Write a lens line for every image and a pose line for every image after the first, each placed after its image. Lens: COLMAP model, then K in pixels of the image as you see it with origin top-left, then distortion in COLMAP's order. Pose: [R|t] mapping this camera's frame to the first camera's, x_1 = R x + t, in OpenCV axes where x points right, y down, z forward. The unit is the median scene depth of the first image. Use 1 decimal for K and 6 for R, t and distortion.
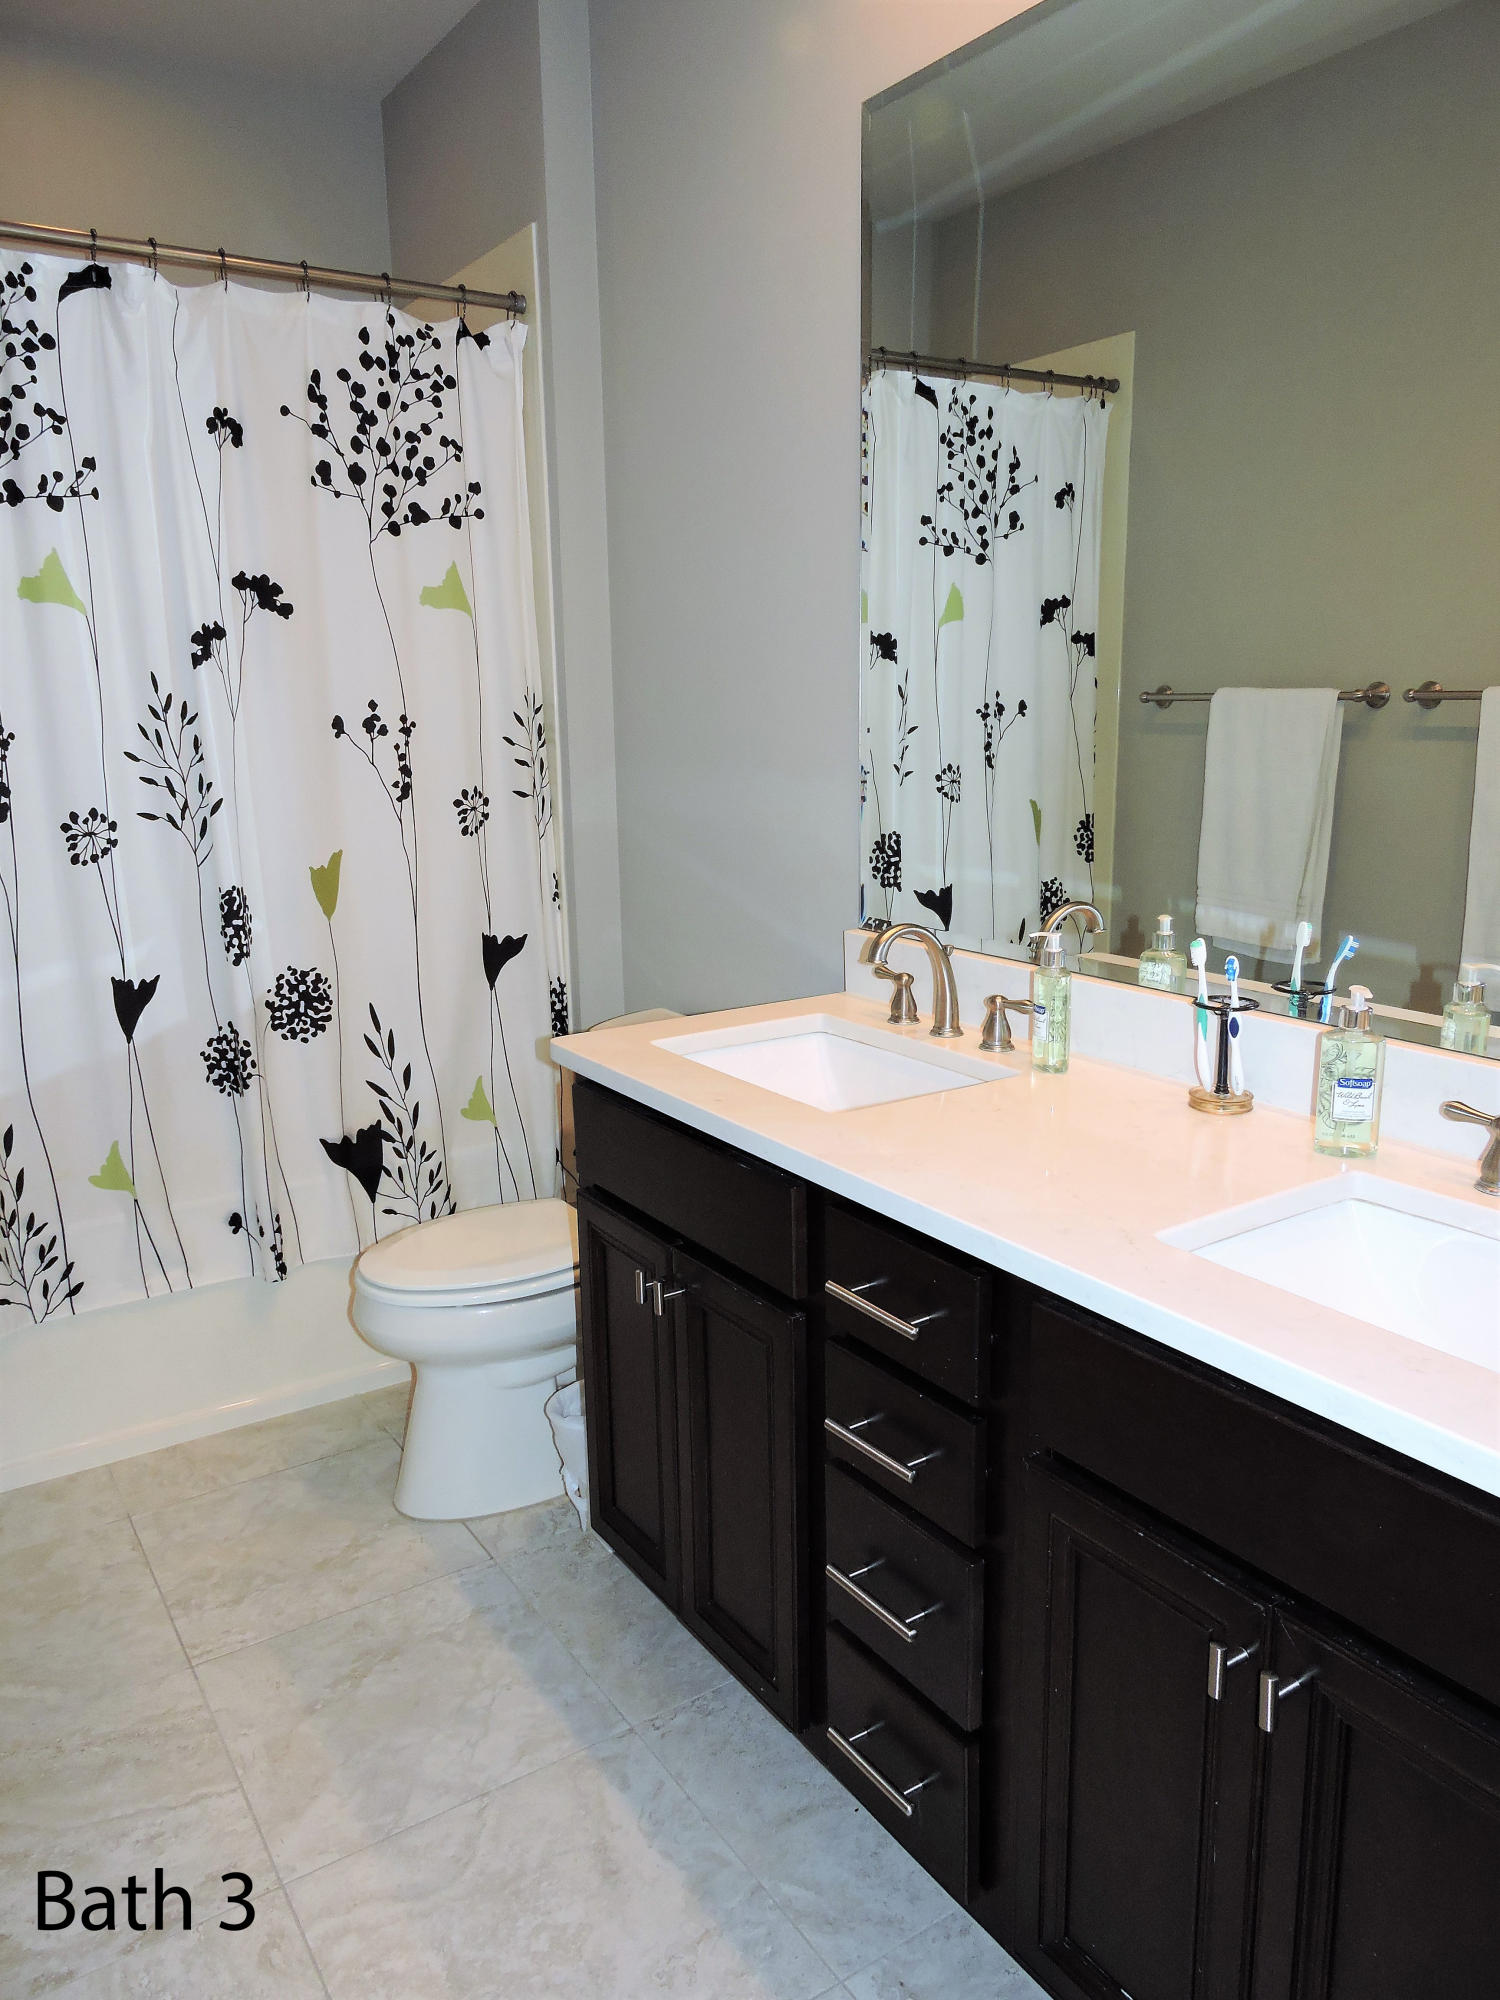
lens RADIAL K [[1443.1, 0, 750.0], [0, 1443.1, 1000.0], [0, 0, 1]] dist [-0.002763, -0.000990]
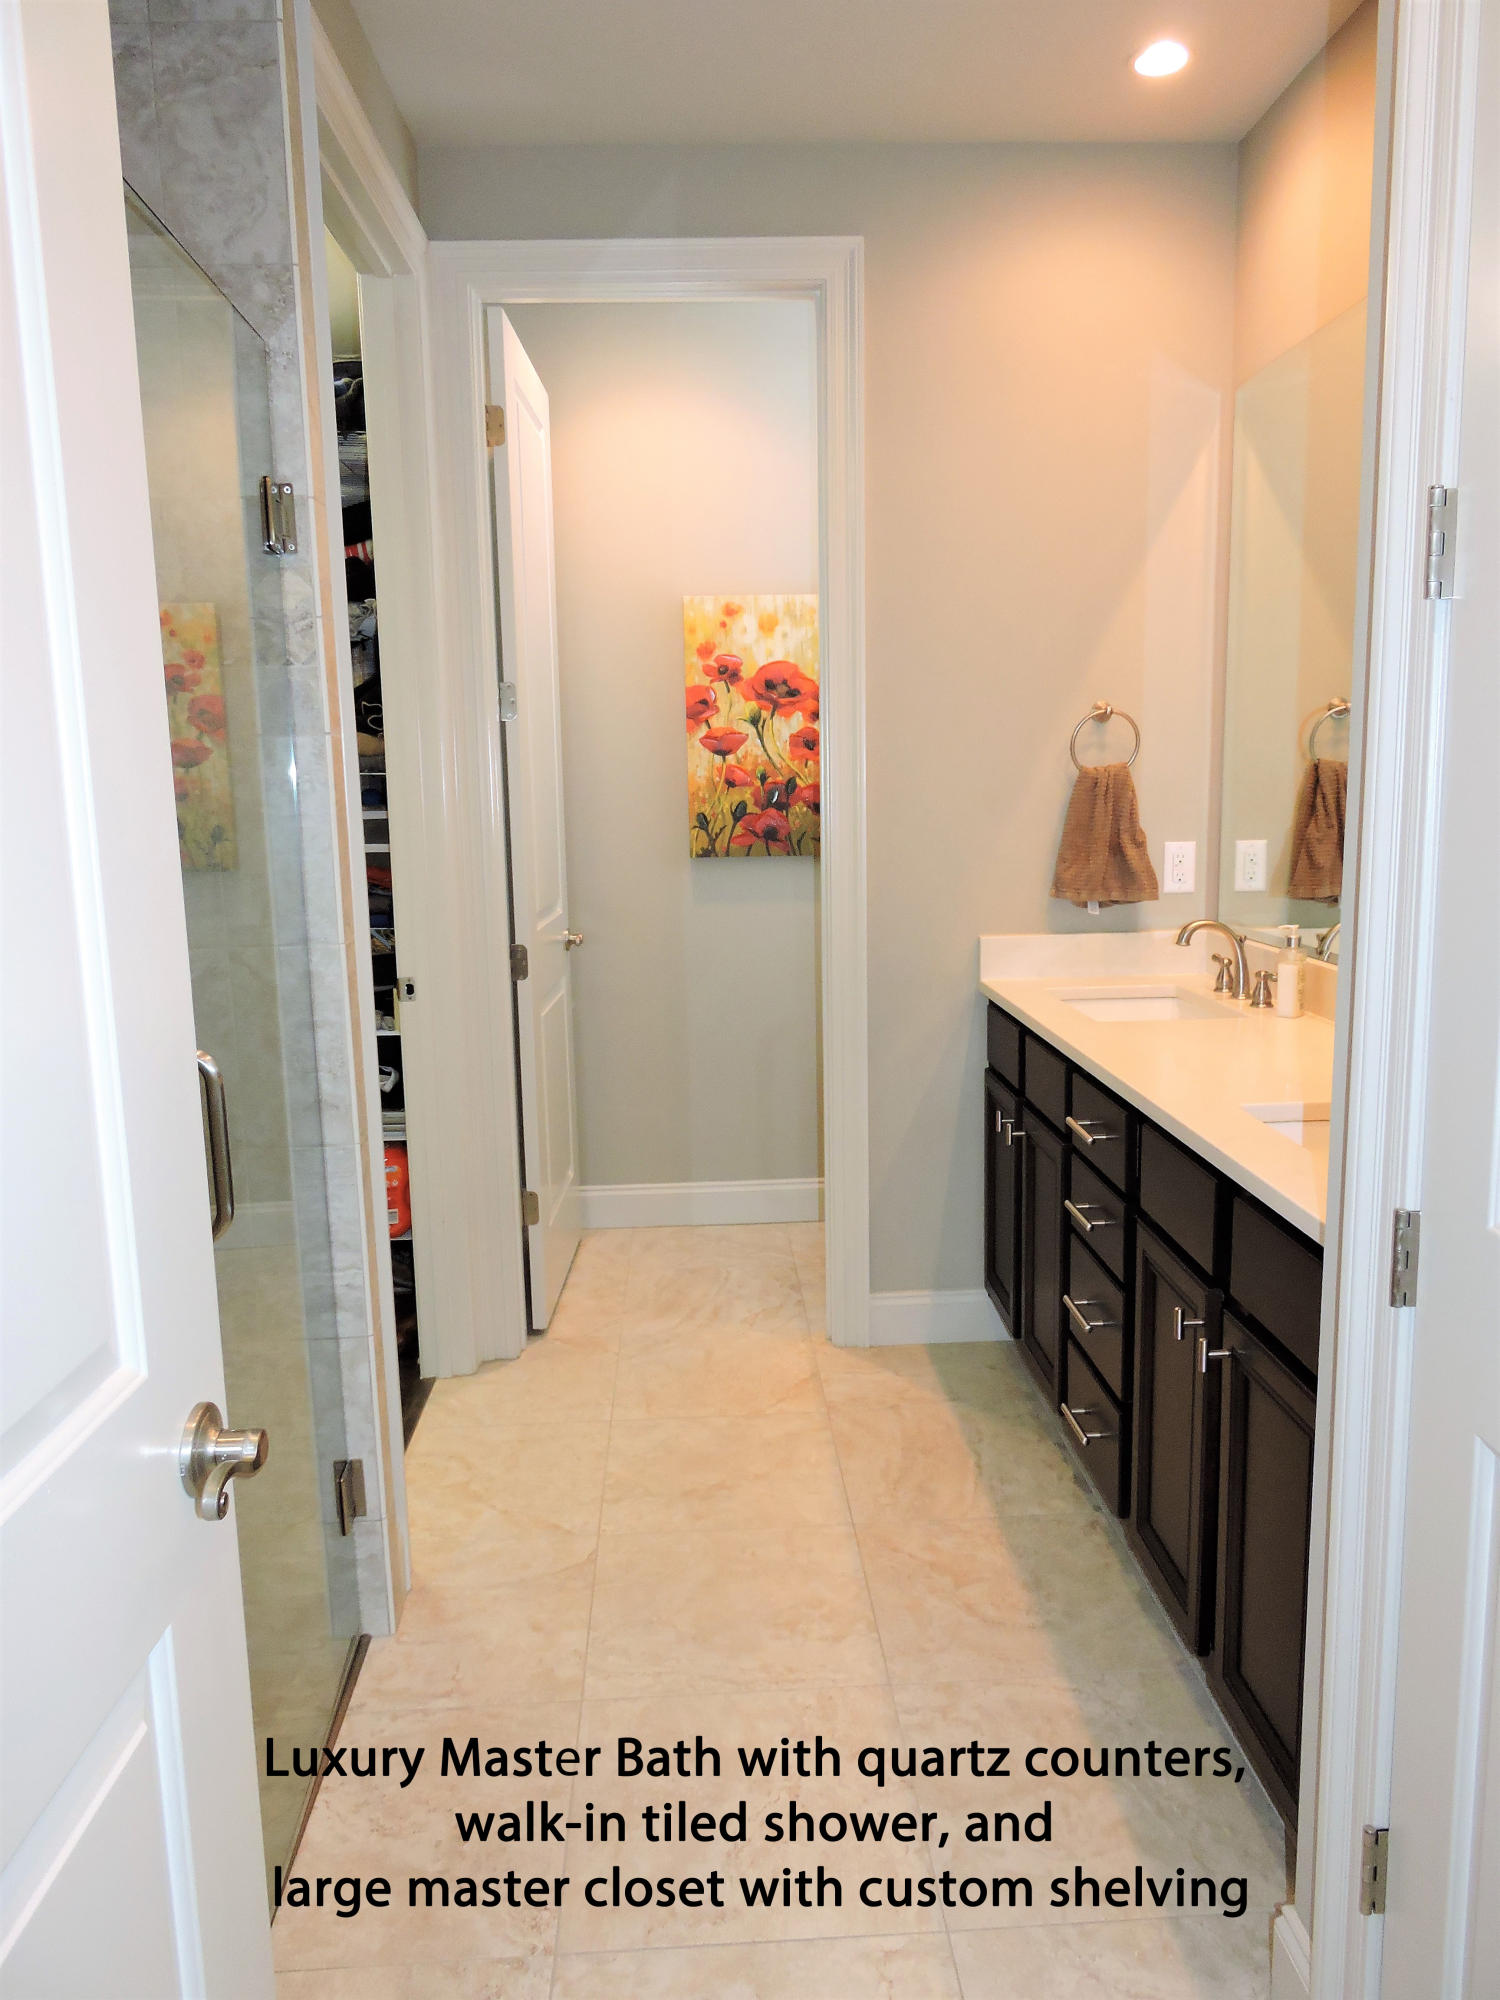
lens RADIAL K [[1443.1, 0, 750.0], [0, 1443.1, 1000.0], [0, 0, 1]] dist [-0.002763, -0.000990]
pose [[0.911333, 0.063129, -0.406800, 0.179571], [-0.084209, 0.995864, -0.034105, 0.073037], [0.402964, 0.065337, 0.912880, -0.305233]]
